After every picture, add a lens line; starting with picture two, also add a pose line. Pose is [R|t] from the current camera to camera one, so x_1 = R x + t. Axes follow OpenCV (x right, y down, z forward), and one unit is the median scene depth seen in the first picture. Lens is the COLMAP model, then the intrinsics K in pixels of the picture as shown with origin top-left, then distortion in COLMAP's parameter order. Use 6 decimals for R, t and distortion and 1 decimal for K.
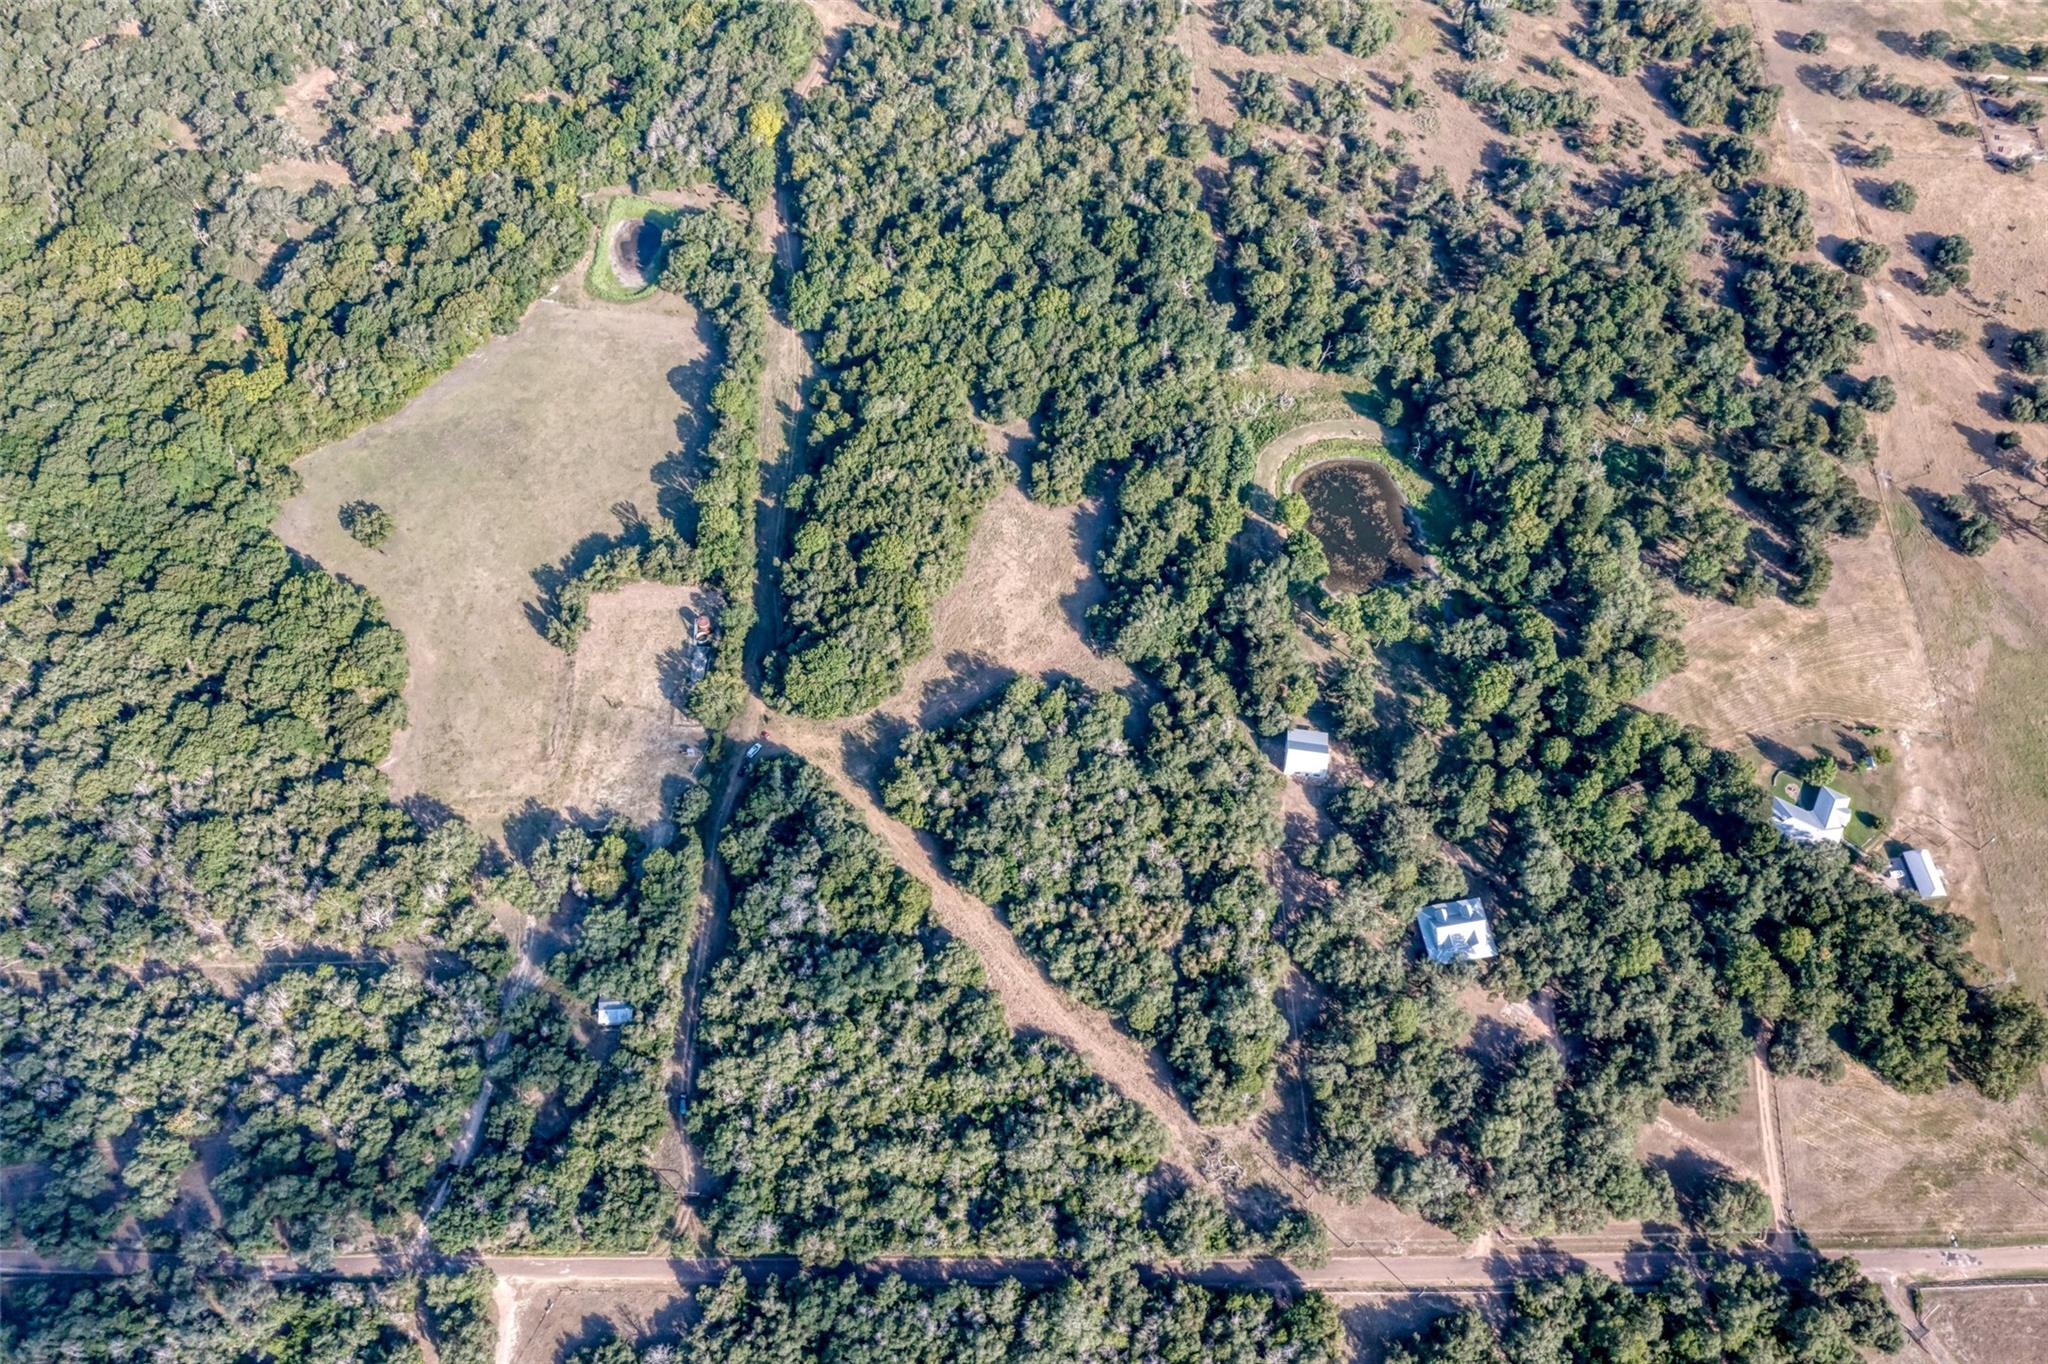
lens RADIAL K [[1615.3, 0, 1020.4], [0, 1615.3, 680.0], [0, 0, 1]] dist [-0.022568, 0.003179]
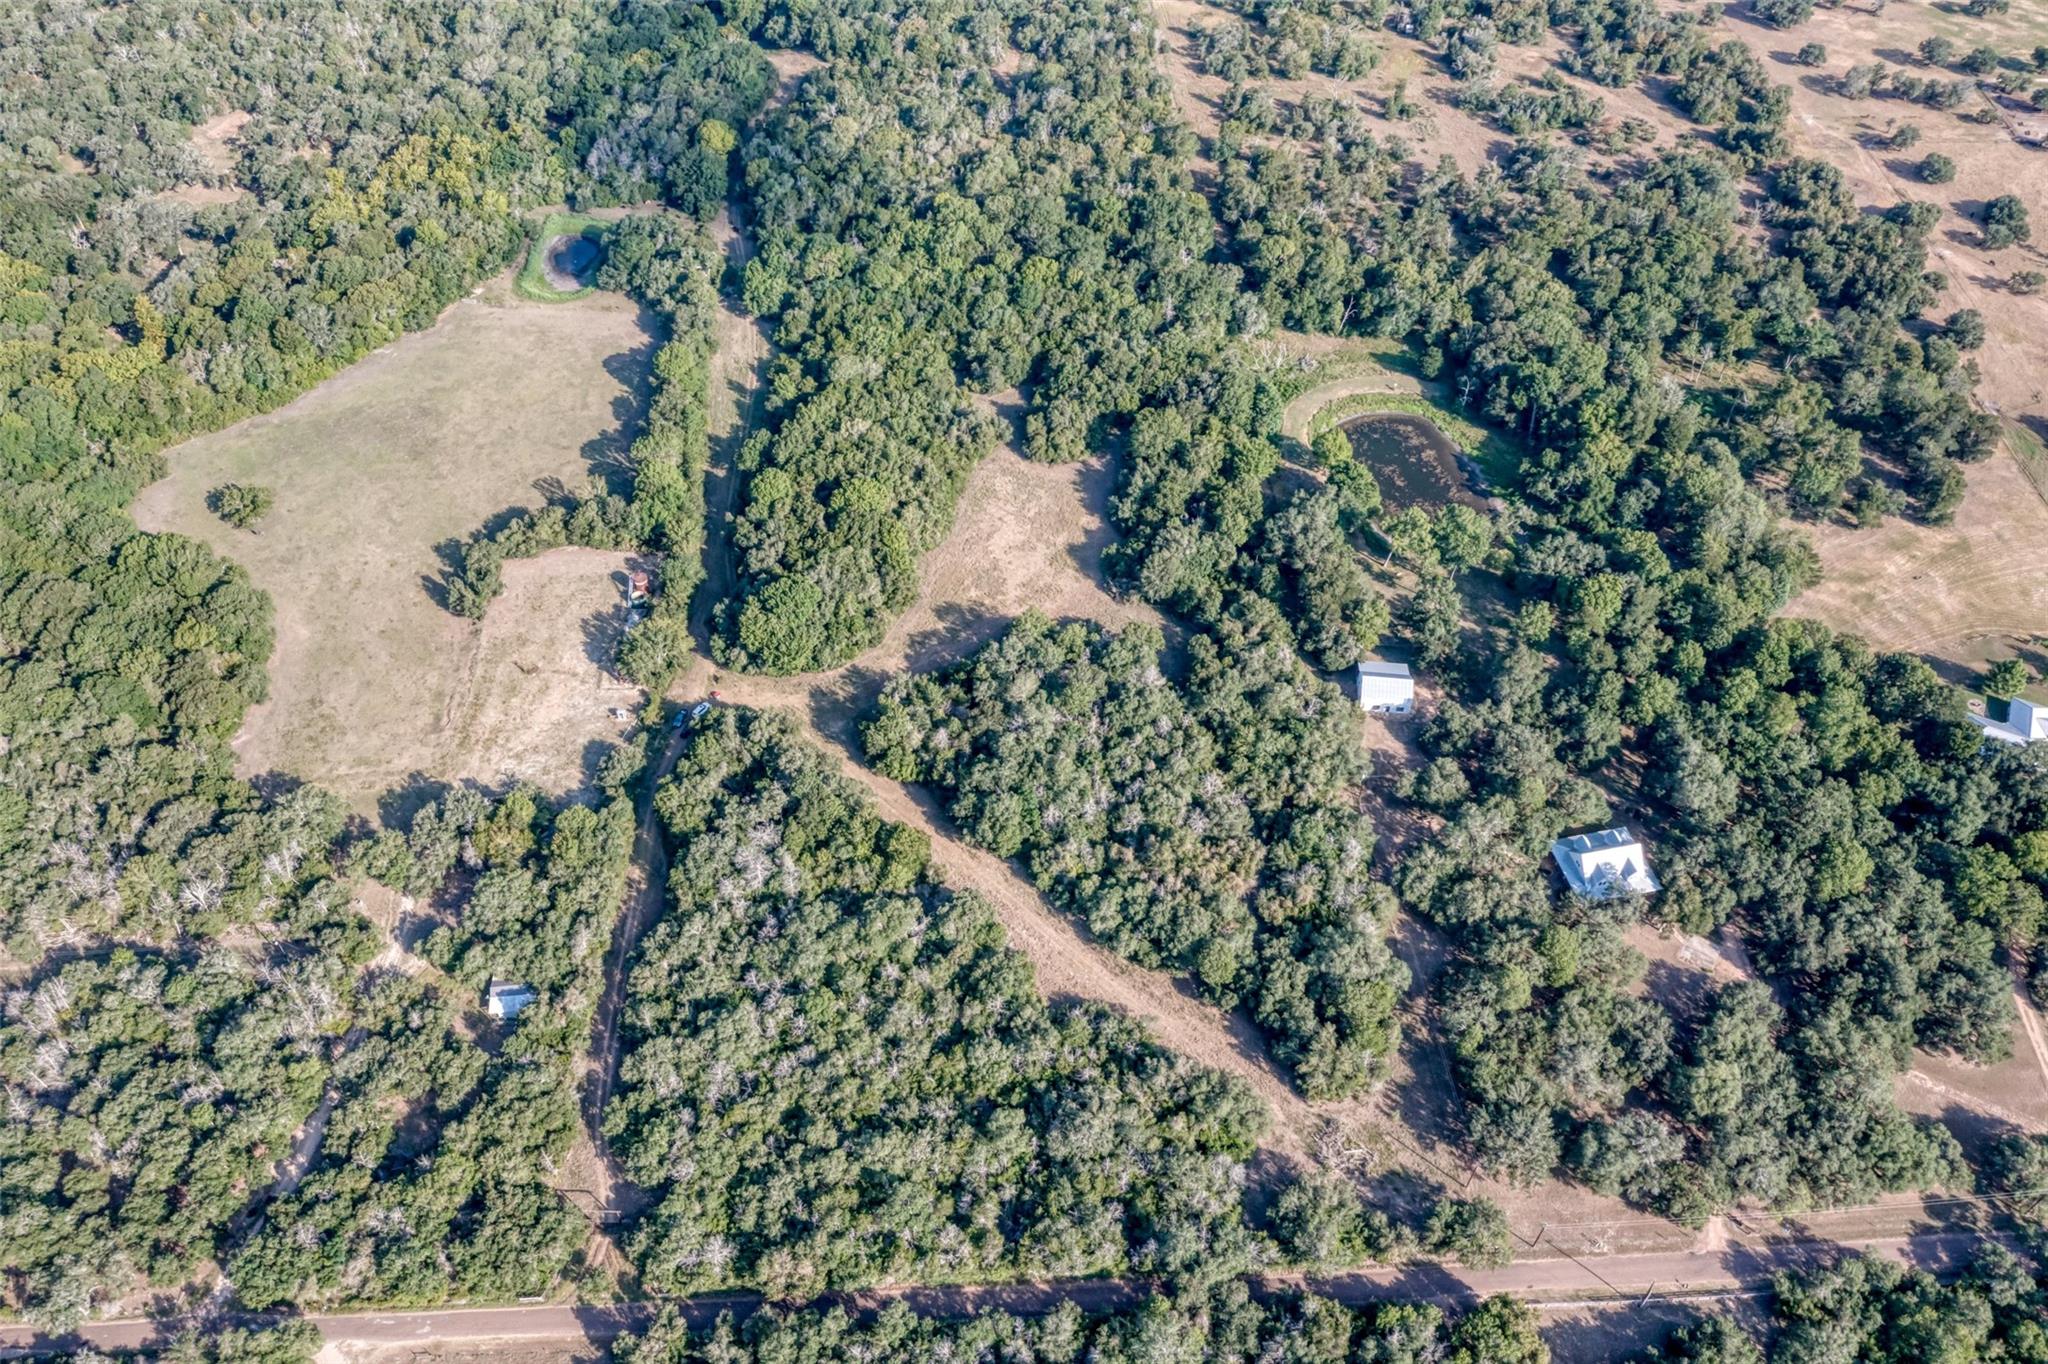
lens RADIAL K [[1615.3, 0, 1020.4], [0, 1615.3, 680.0], [0, 0, 1]] dist [-0.022568, 0.003179]
pose [[0.998832, -0.032143, 0.036075, -0.034615], [0.039591, 0.972455, -0.229702, 0.219131], [-0.027698, 0.230862, 0.972592, 0.210708]]
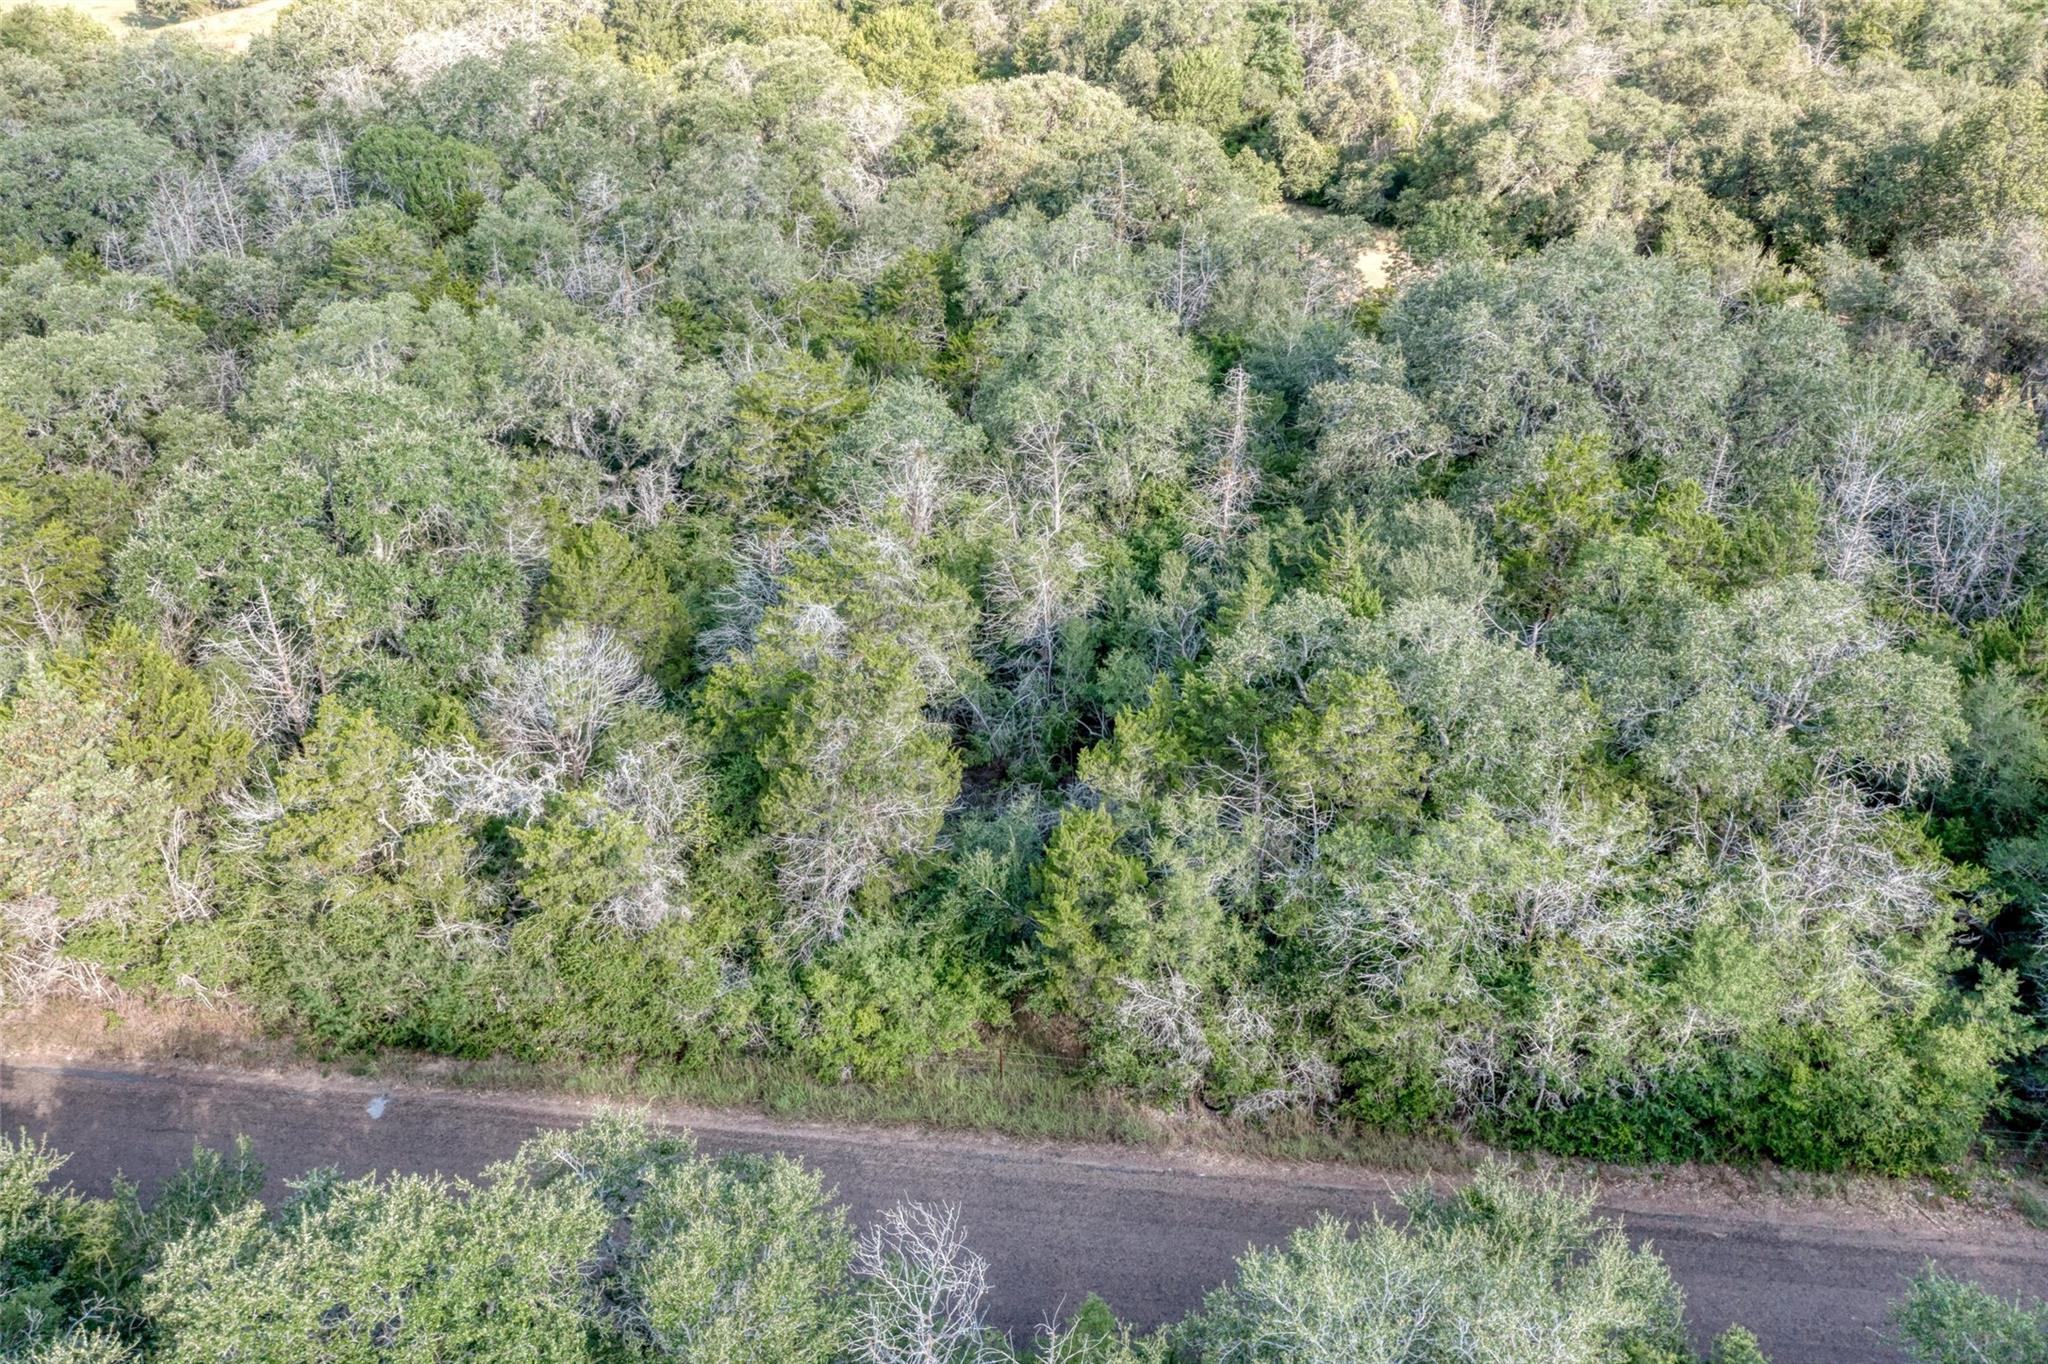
lens RADIAL K [[1615.3, 0, 1020.4], [0, 1615.3, 680.0], [0, 0, 1]] dist [-0.022568, 0.003179]
pose [[0.993859, 0.061767, -0.091806, -0.016205], [-0.098280, 0.873969, -0.475939, 0.314583], [0.050838, 0.482040, 0.874673, 0.761125]]
